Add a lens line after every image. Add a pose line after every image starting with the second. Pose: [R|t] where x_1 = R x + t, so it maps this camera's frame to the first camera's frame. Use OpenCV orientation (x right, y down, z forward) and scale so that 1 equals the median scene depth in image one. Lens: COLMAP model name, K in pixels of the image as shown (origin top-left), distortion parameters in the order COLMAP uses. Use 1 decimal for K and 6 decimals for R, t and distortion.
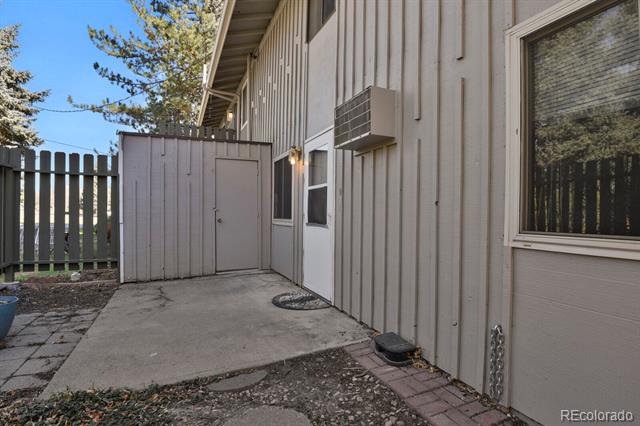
lens RADIAL K [[313.3, 0, 320.9], [0, 313.3, 214.4], [0, 0, 1]] dist [-0.026343, -0.001975]
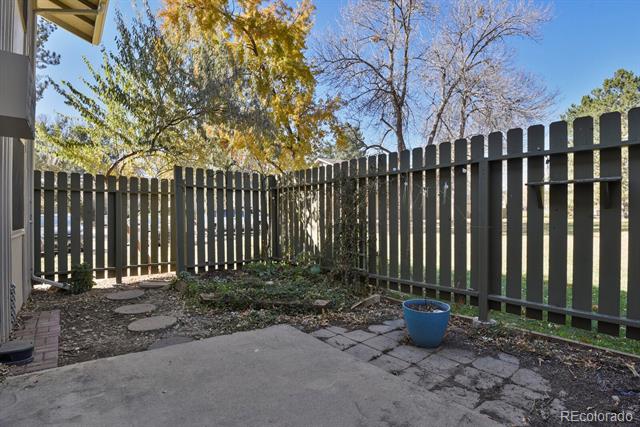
lens RADIAL K [[313.3, 0, 318.6], [0, 313.3, 216.1], [0, 0, 1]] dist [-0.026343, -0.001975]
pose [[-0.965247, -0.012855, -0.261022, -0.382896], [-0.012859, 0.999916, -0.001690, -0.030214], [0.261022, 0.001726, -0.965331, 1.805602]]
